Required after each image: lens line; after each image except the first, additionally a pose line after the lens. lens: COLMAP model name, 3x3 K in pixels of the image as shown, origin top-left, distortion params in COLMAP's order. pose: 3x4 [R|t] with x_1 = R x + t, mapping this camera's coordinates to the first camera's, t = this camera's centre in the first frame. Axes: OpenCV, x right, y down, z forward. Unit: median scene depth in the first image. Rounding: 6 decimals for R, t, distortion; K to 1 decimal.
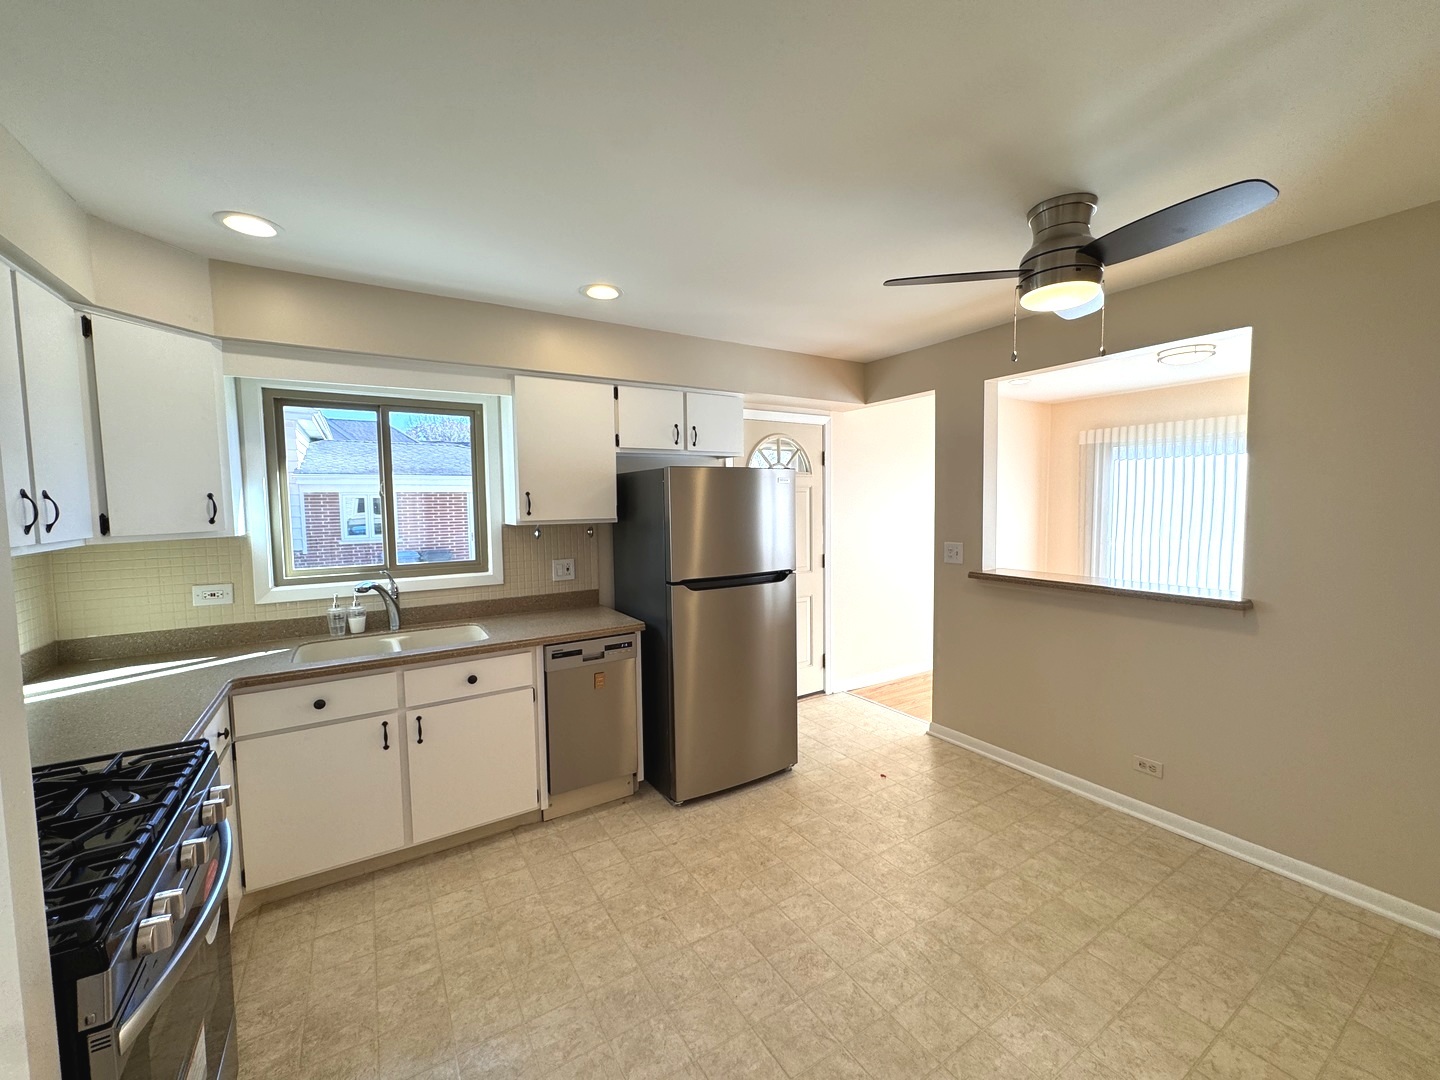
lens RADIAL K [[573.5, 0, 724.2], [0, 573.5, 538.8], [0, 0, 1]] dist [-0.005422, 0.000677]
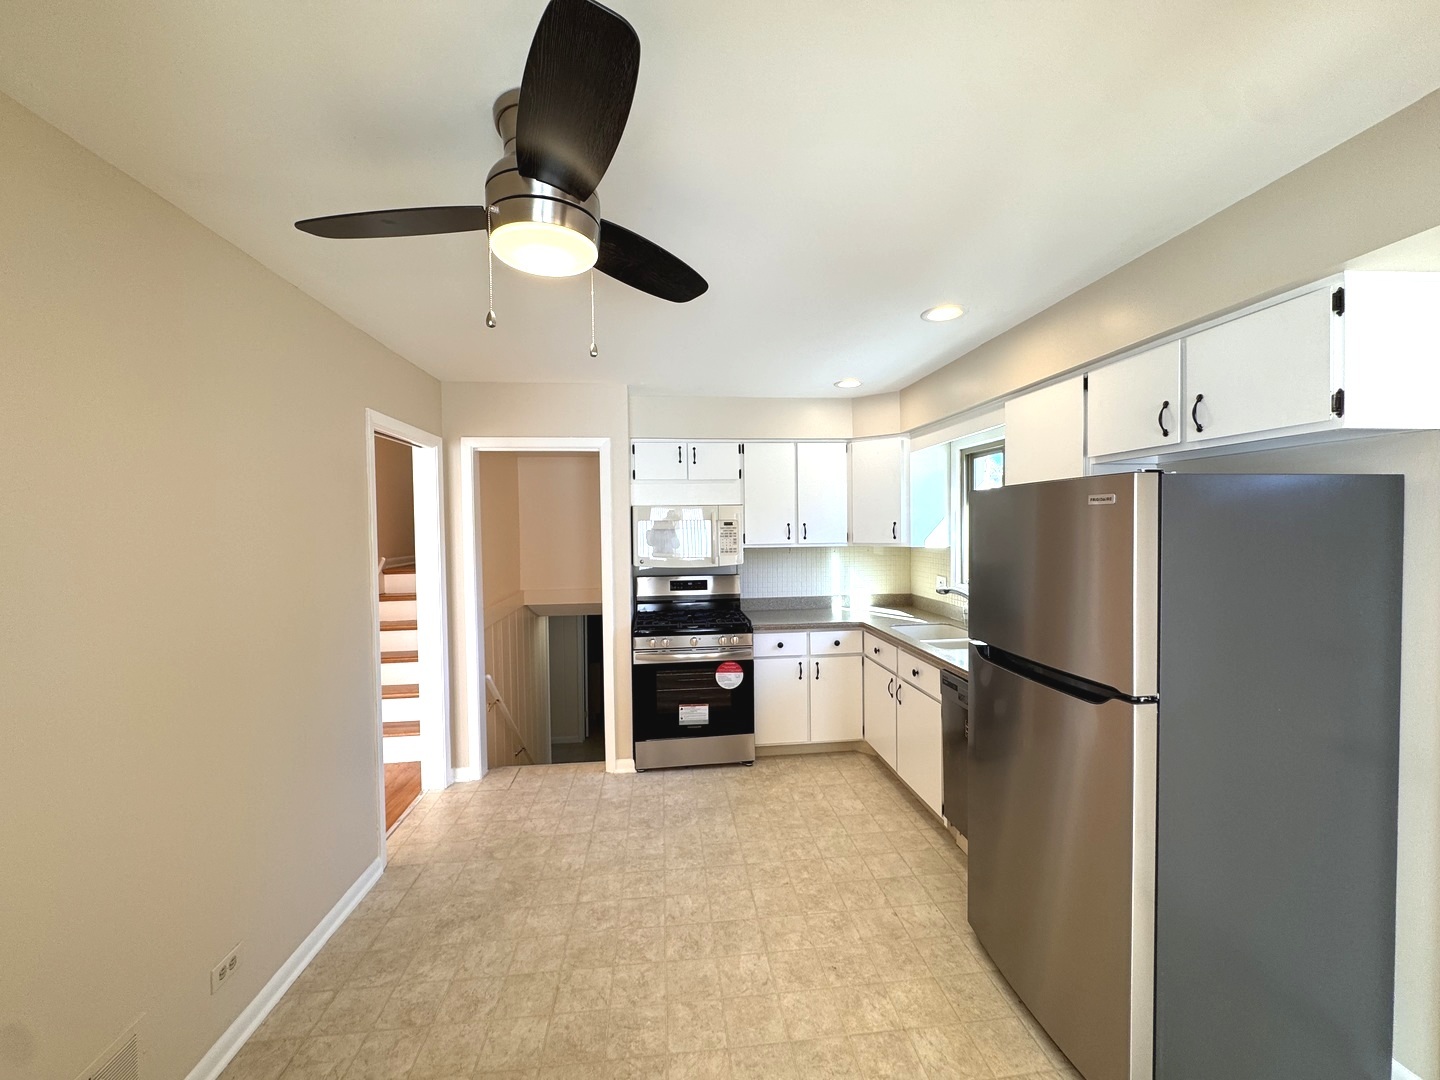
lens RADIAL K [[573.5, 0, 720.4], [0, 573.5, 537.1], [0, 0, 1]] dist [-0.005422, 0.000677]
pose [[-0.439373, 0.039100, -0.897453, 1.063621], [-0.042563, 0.997024, 0.064276, -0.137123], [0.897296, 0.066440, -0.436401, 1.434925]]
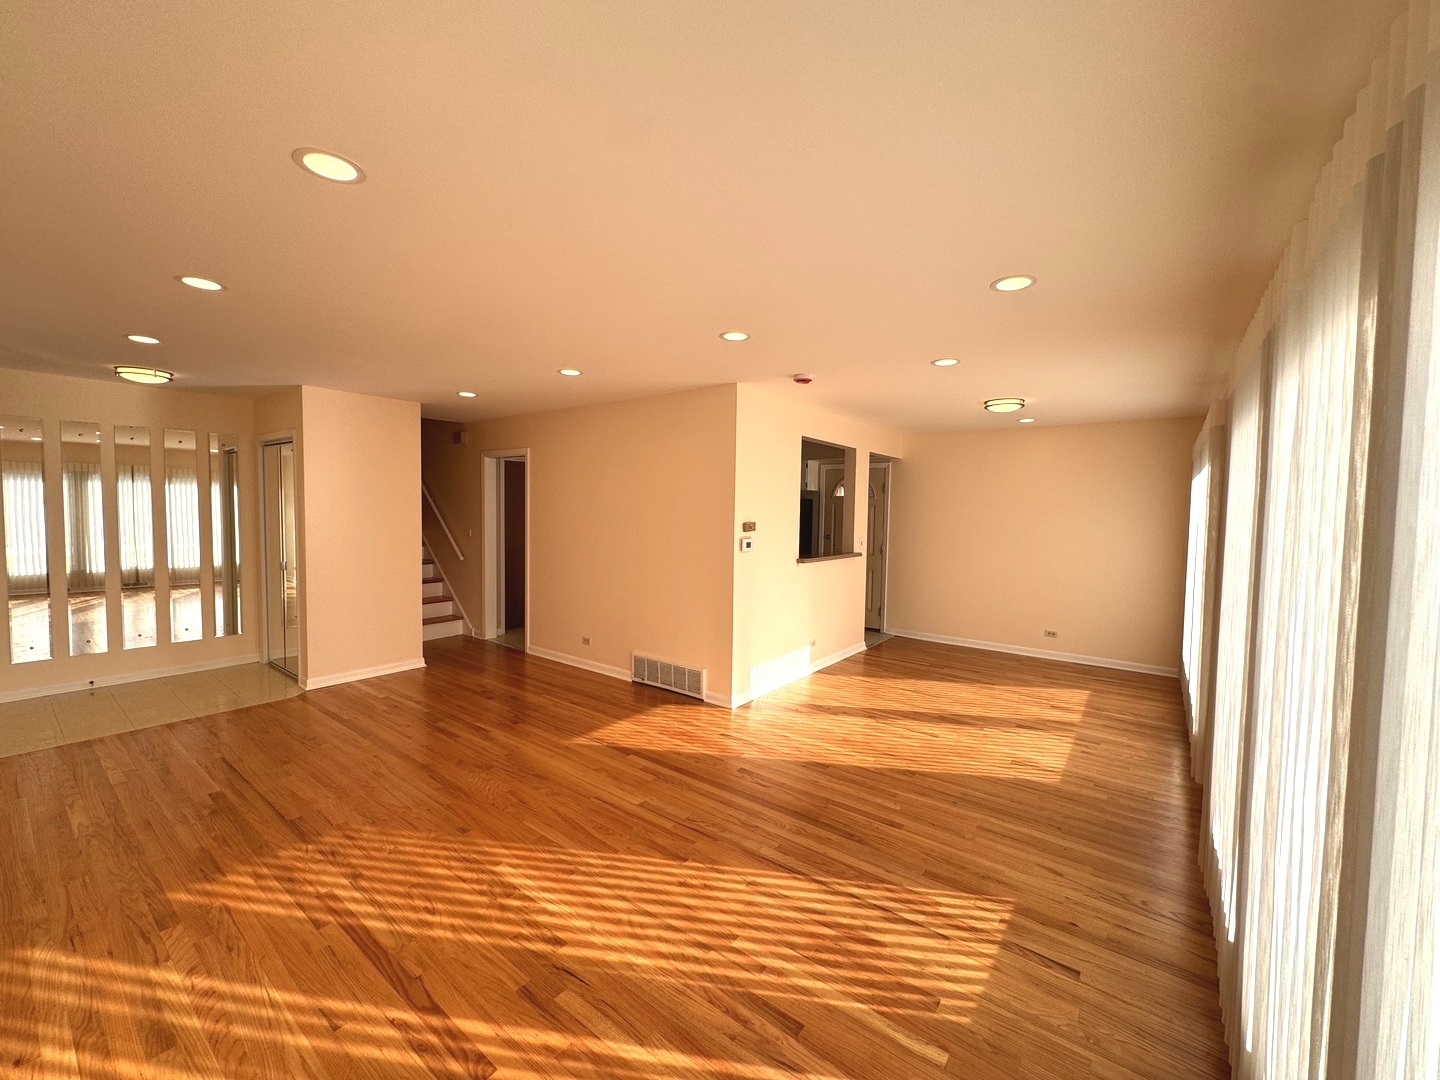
lens RADIAL K [[573.5, 0, 720.0], [0, 573.5, 536.6], [0, 0, 1]] dist [-0.005422, 0.000677]
pose [[0.346238, 0.065578, -0.935852, 3.427785], [-0.085483, 0.995609, 0.038139, -0.050030], [0.934244, 0.066794, 0.350323, -0.024285]]
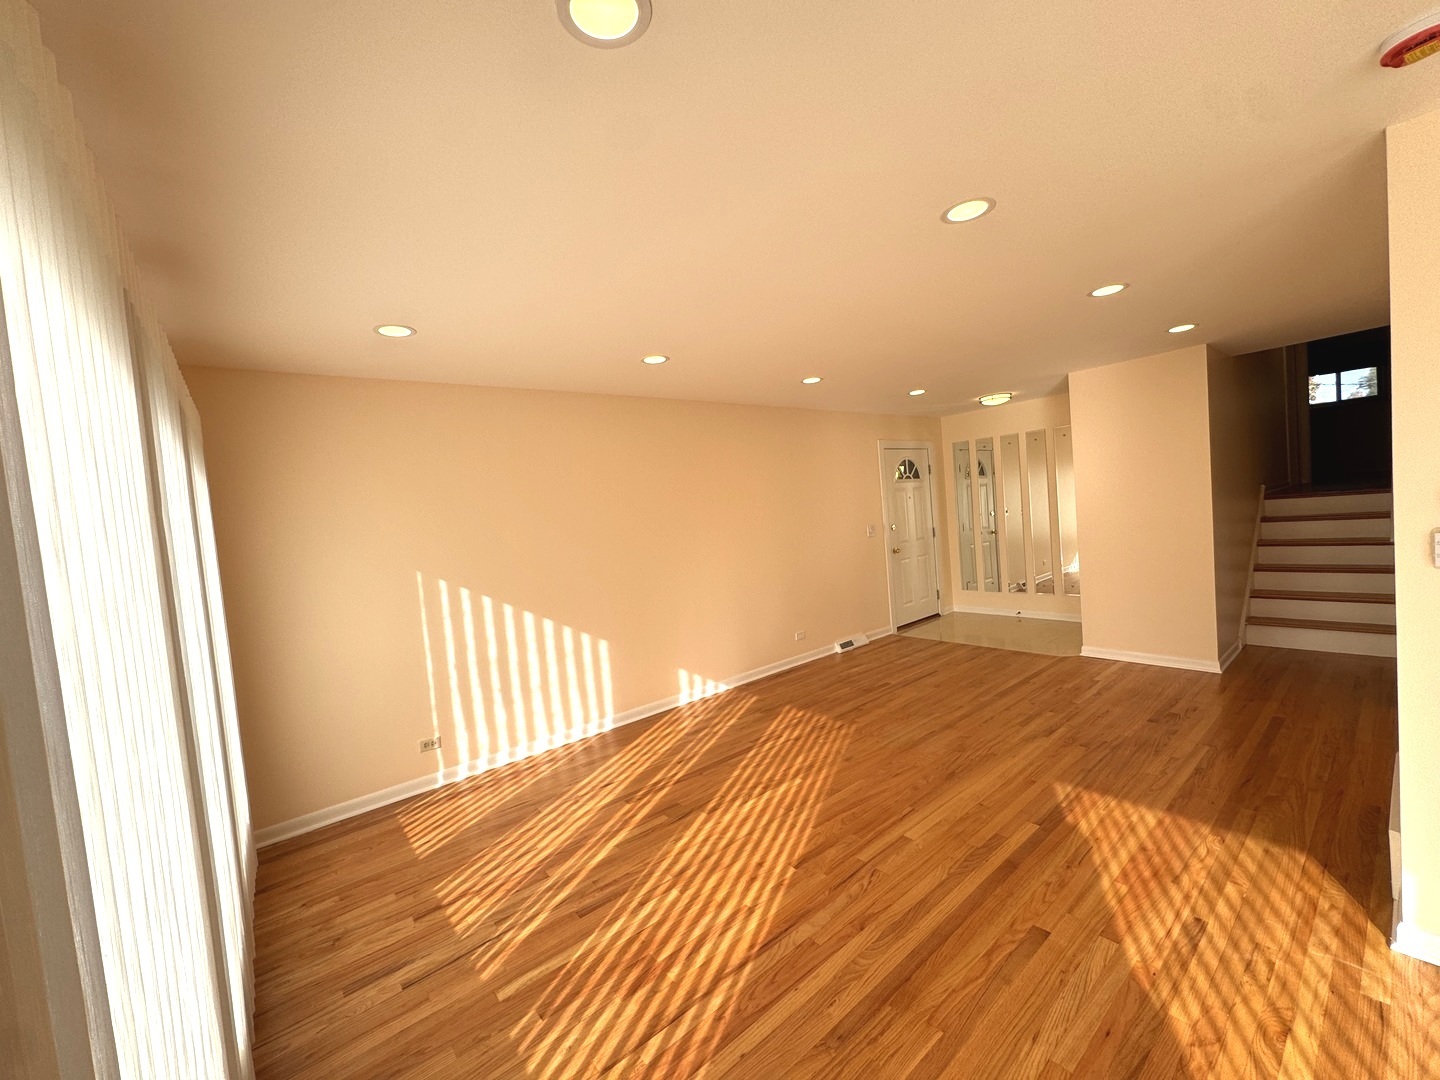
lens RADIAL K [[573.5, 0, 727.5], [0, 573.5, 540.3], [0, 0, 1]] dist [-0.005422, 0.000677]
pose [[-0.987328, 0.104074, -0.119798, 2.495663], [0.089788, 0.988822, 0.119036, -0.141767], [0.130848, 0.106771, -0.985636, 1.509473]]
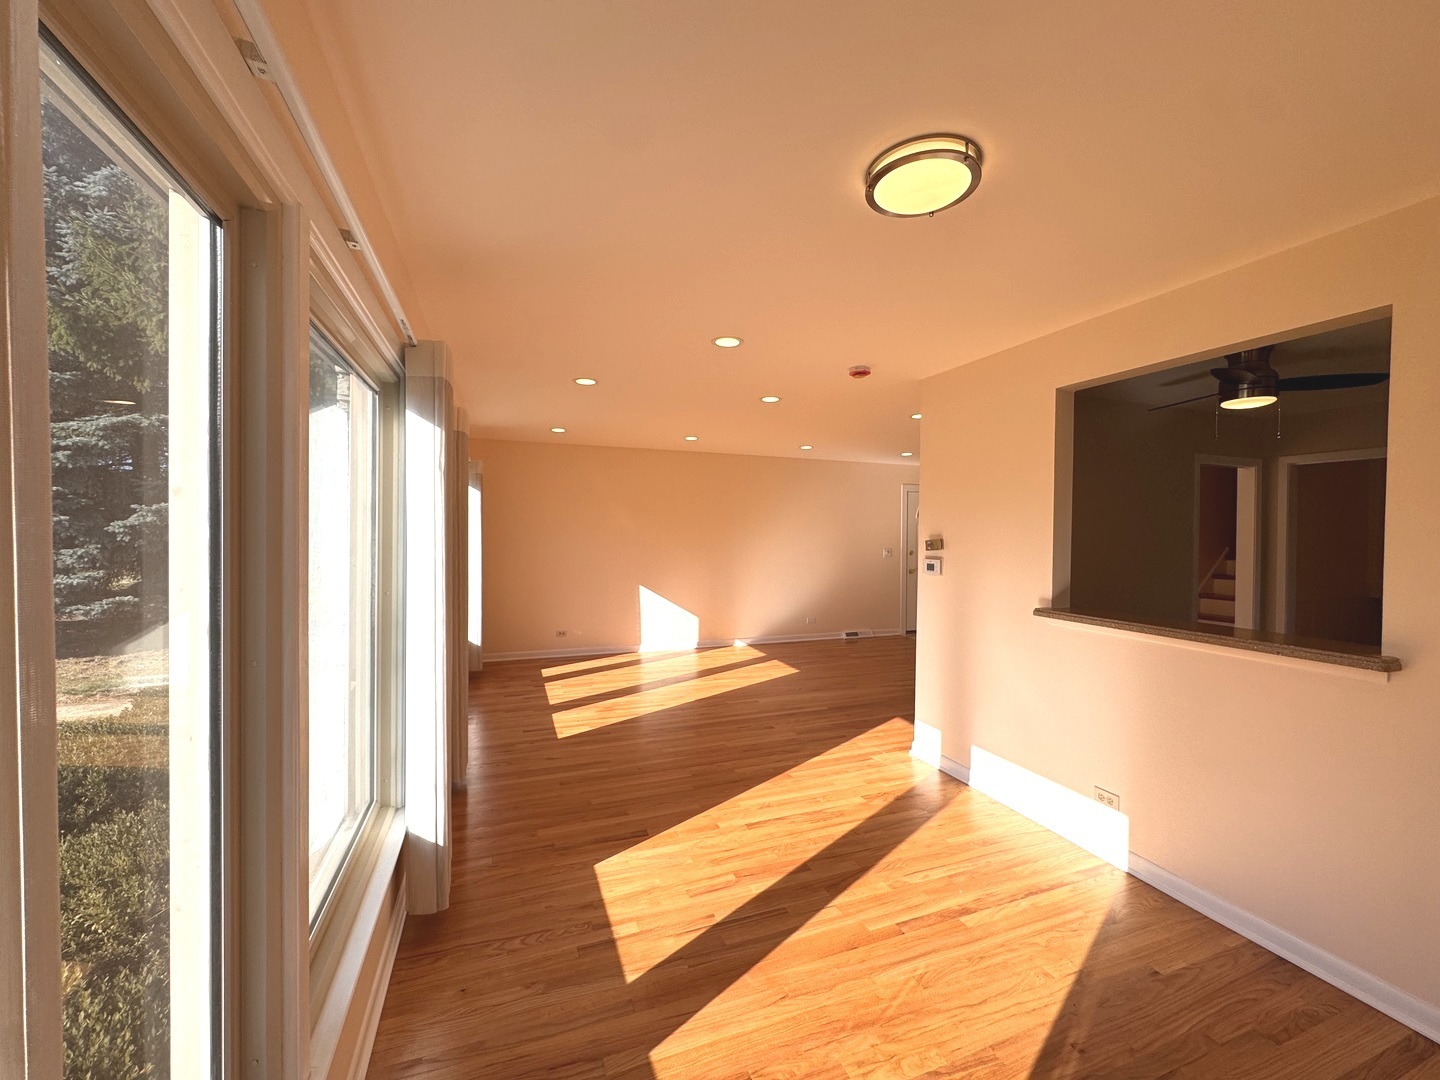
lens RADIAL K [[573.5, 0, 721.2], [0, 573.5, 539.0], [0, 0, 1]] dist [-0.005422, 0.000677]
pose [[-0.980214, 0.004864, 0.197881, 1.658301], [0.020368, 0.996870, 0.076392, -0.182667], [-0.196890, 0.078911, -0.977245, 2.779922]]
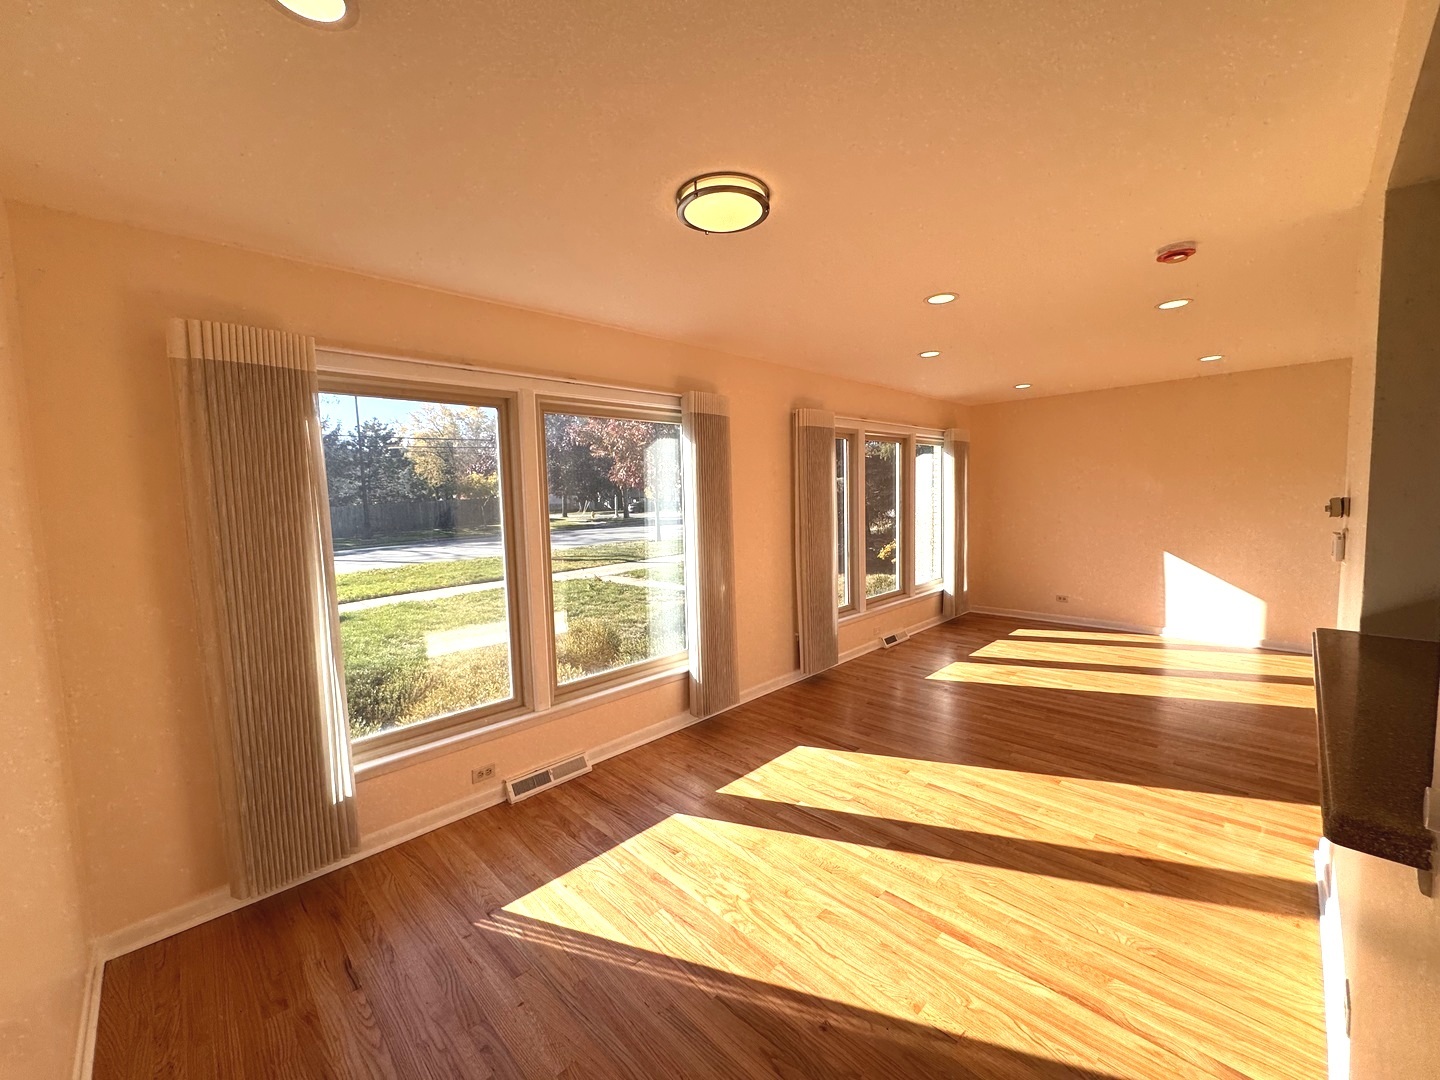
lens RADIAL K [[573.5, 0, 721.1], [0, 573.5, 537.3], [0, 0, 1]] dist [-0.005422, 0.000677]
pose [[-0.216011, -0.050214, 0.975099, 0.591566], [0.099097, 0.992392, 0.073058, -0.143333], [-0.971349, 0.112411, -0.209392, 2.169403]]
